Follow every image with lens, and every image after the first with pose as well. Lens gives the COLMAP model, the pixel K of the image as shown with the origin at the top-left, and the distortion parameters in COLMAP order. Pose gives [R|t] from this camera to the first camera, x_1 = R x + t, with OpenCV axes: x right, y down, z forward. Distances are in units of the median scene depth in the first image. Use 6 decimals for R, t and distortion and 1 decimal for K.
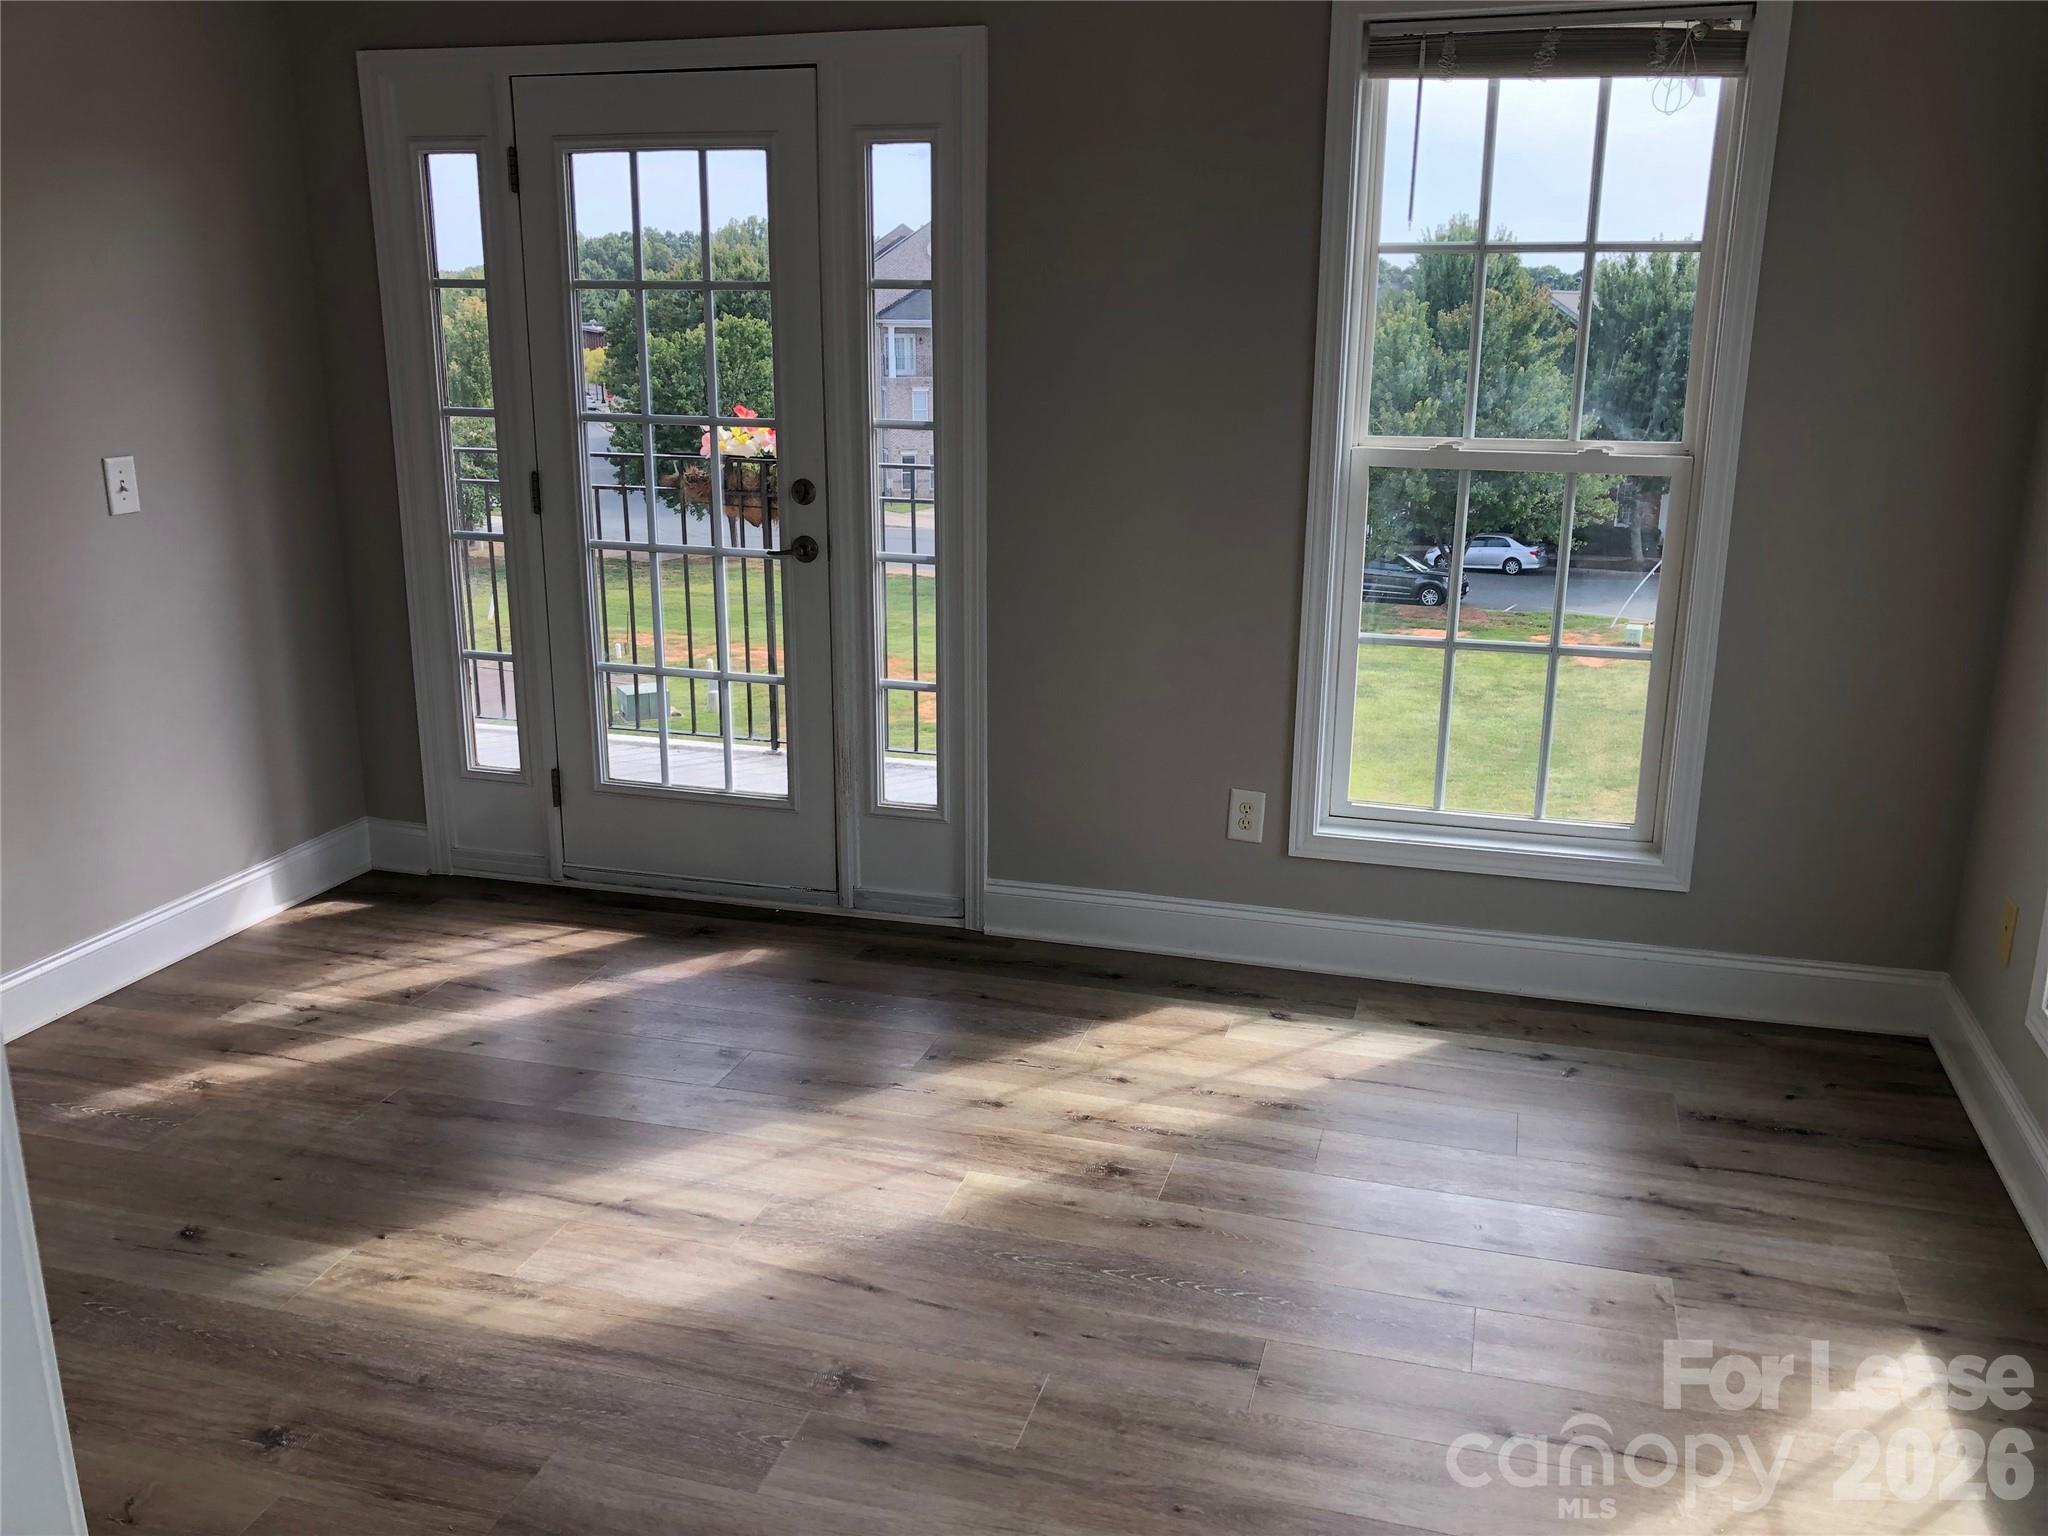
lens RADIAL K [[1701.1, 0, 1024.0], [0, 1701.1, 768.0], [0, 0, 1]] dist [0.069475, -0.006729]
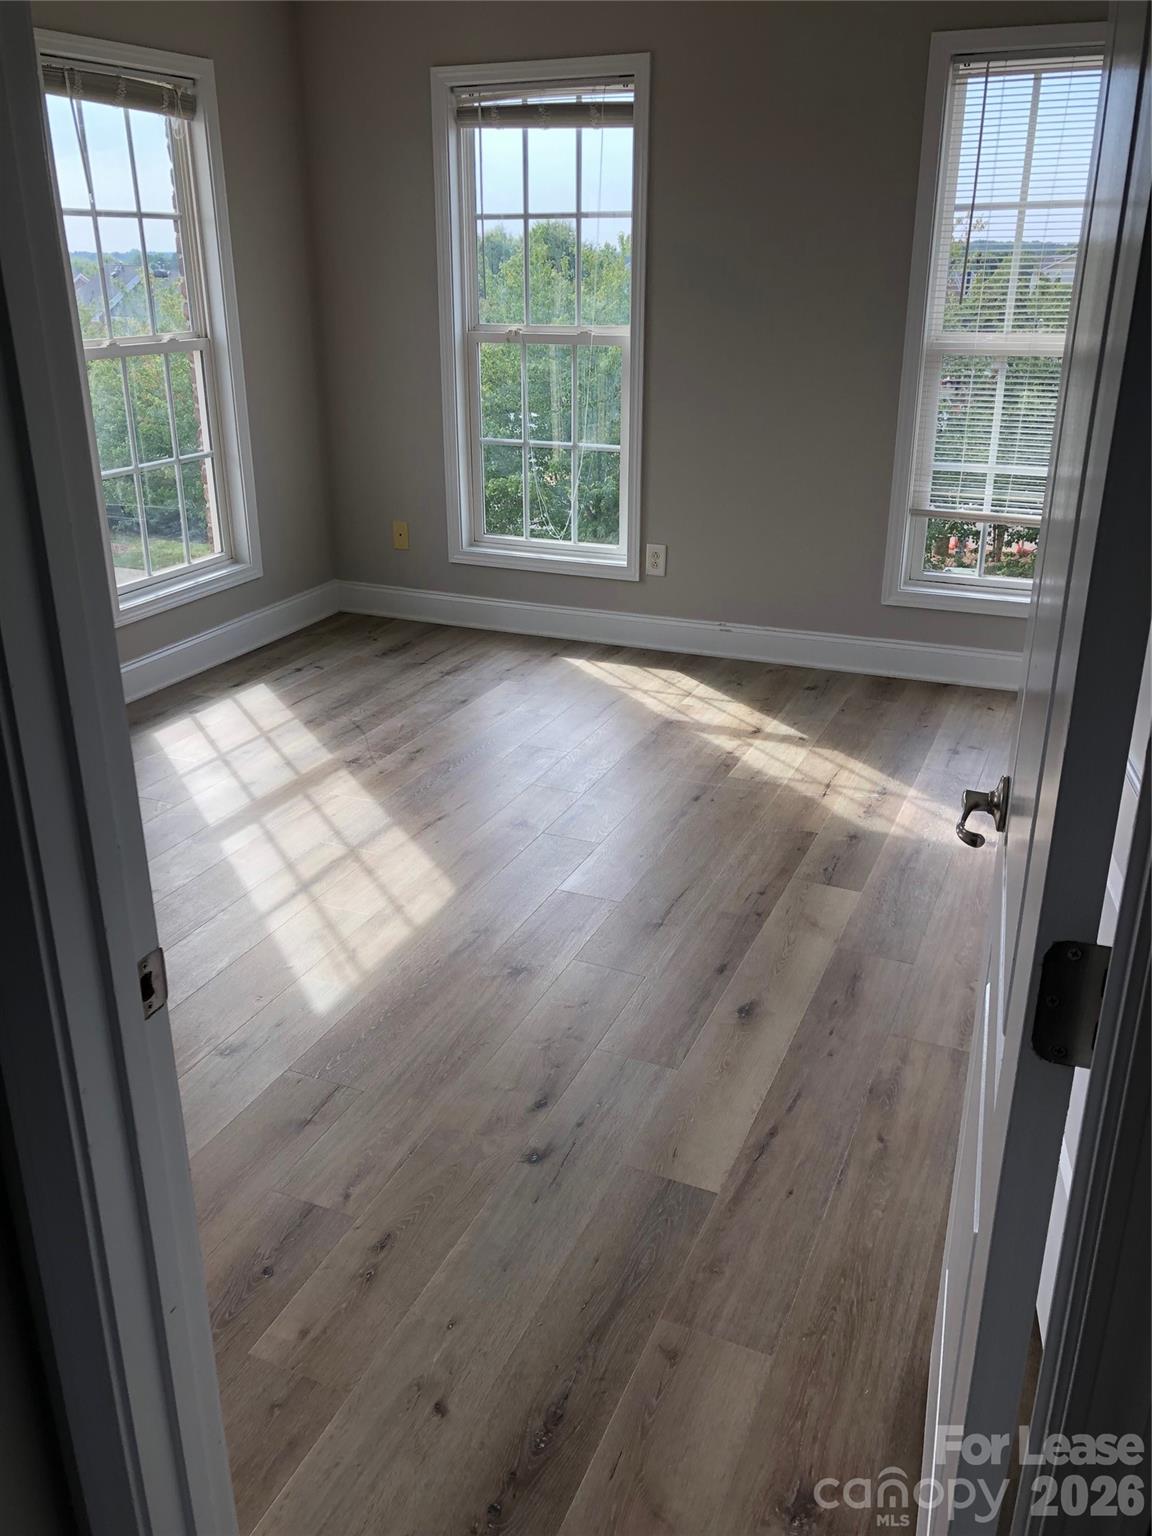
lens RADIAL K [[1275.8, 0, 576.0], [0, 1275.8, 768.0], [0, 0, 1]] dist [0.069475, -0.006729]
pose [[0.126602, -0.365985, 0.921969, -1.162478], [0.271533, 0.906734, 0.322652, -0.118493], [-0.954066, 0.209497, 0.214172, 0.533920]]
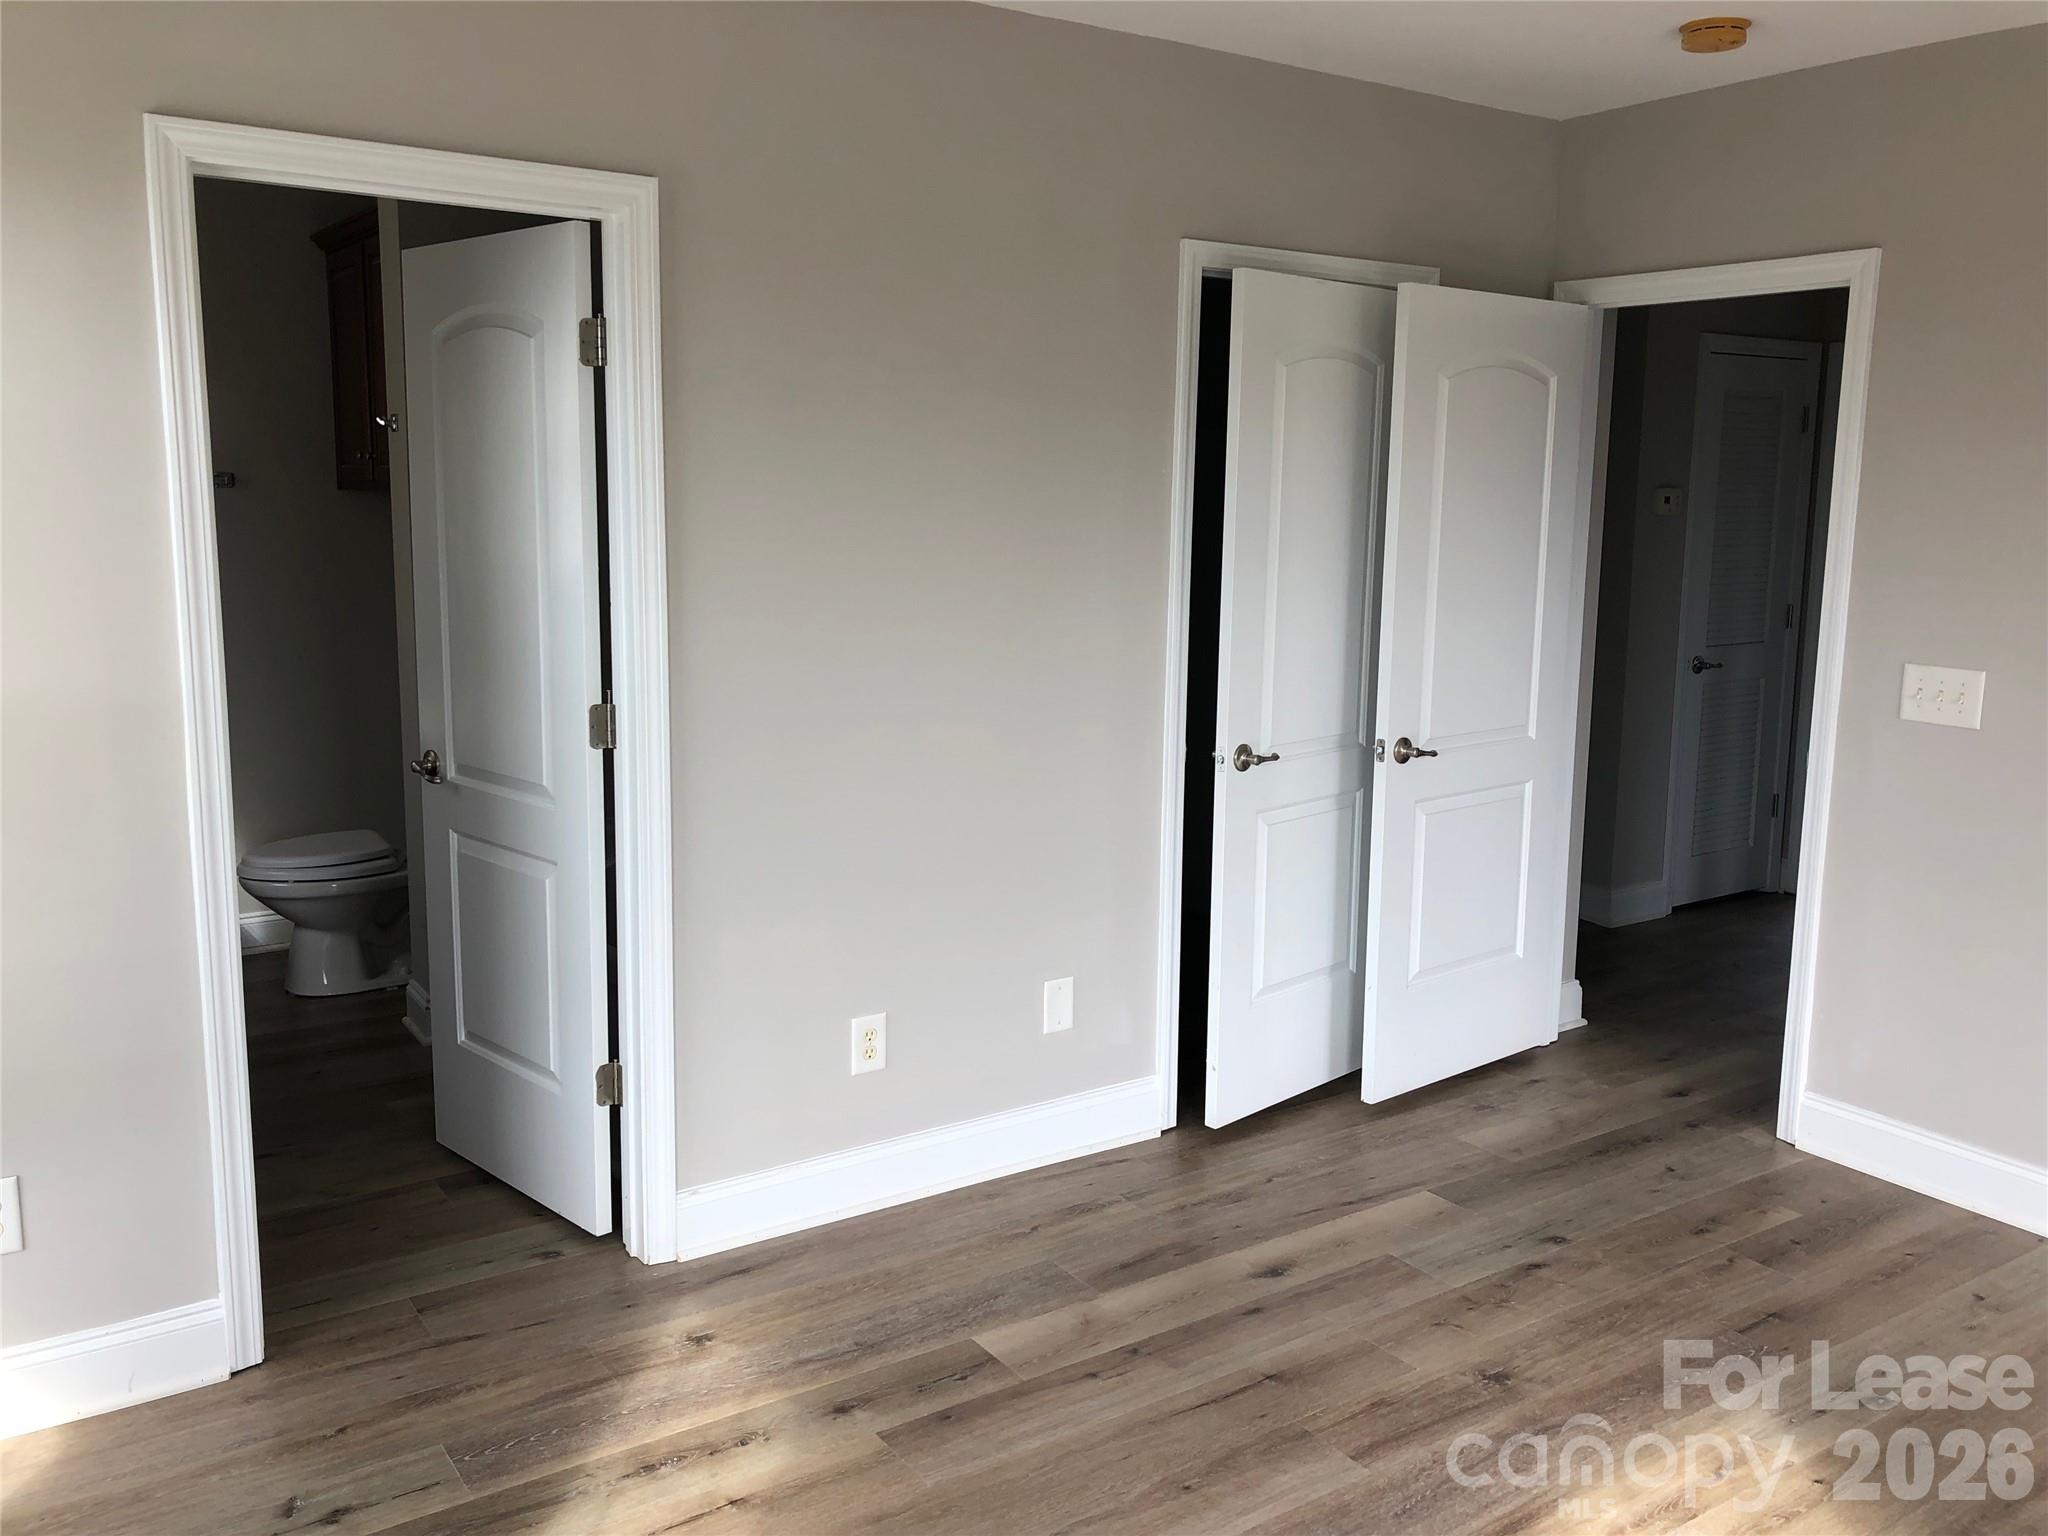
lens RADIAL K [[1701.1, 0, 1024.0], [0, 1701.1, 768.0], [0, 0, 1]] dist [0.069475, -0.006729]
pose [[-0.633421, 0.122857, -0.763992, 0.550191], [-0.224765, 0.915536, 0.333578, -0.288090], [0.740445, 0.383014, -0.552305, 1.025359]]
